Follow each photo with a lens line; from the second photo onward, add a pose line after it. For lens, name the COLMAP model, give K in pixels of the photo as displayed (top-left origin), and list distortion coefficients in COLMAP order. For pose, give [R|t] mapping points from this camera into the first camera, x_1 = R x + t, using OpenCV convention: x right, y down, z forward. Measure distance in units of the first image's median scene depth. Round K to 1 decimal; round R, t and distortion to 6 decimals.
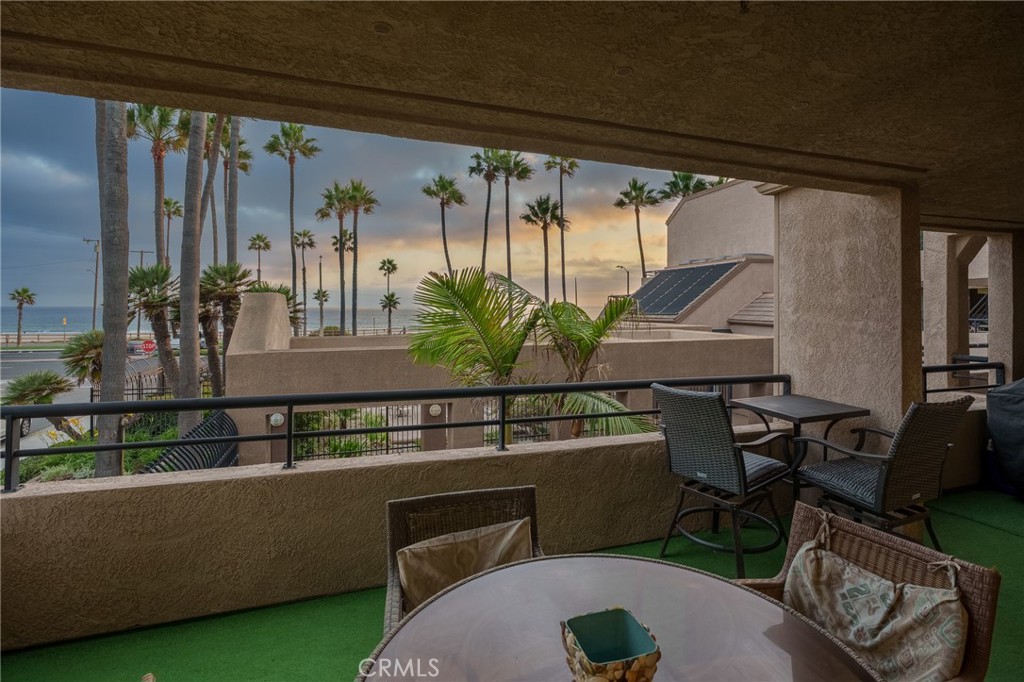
lens RADIAL K [[499.8, 0, 520.2], [0, 499.8, 309.4], [0, 0, 1]] dist [-0.010234, 0.003641]
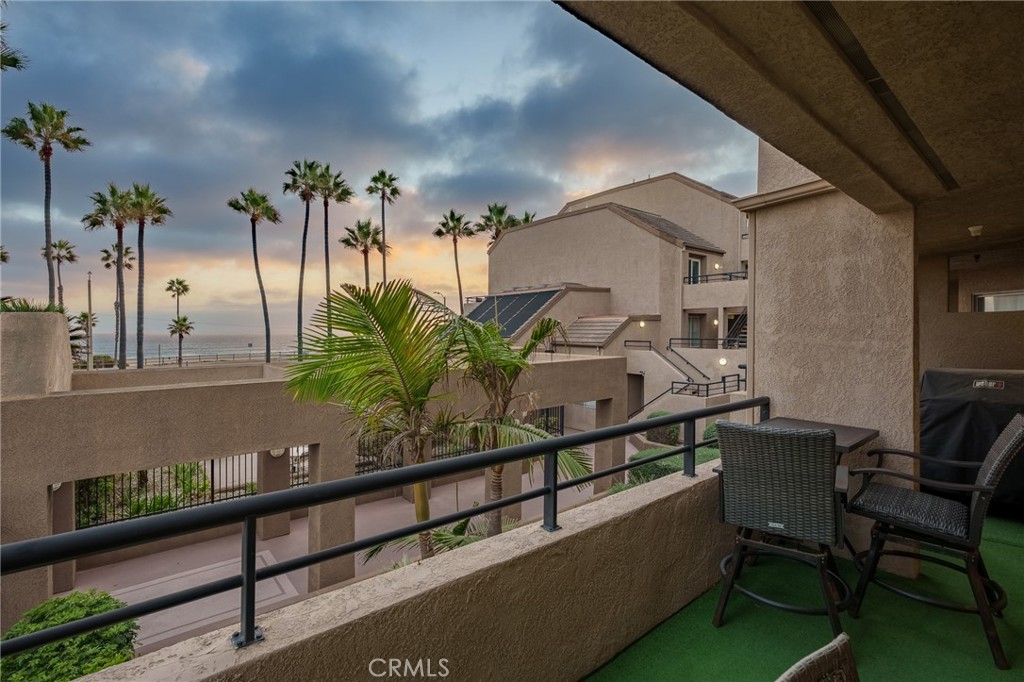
lens RADIAL K [[469.3, 0, 499.3], [0, 469.3, 333.5], [0, 0, 1]] dist [-0.010071, 0.004149]
pose [[0.938998, -0.007277, 0.343846, -0.070051], [0.007215, 0.999973, 0.001460, 0.000573], [-0.343848, 0.001110, 0.939025, 0.084390]]
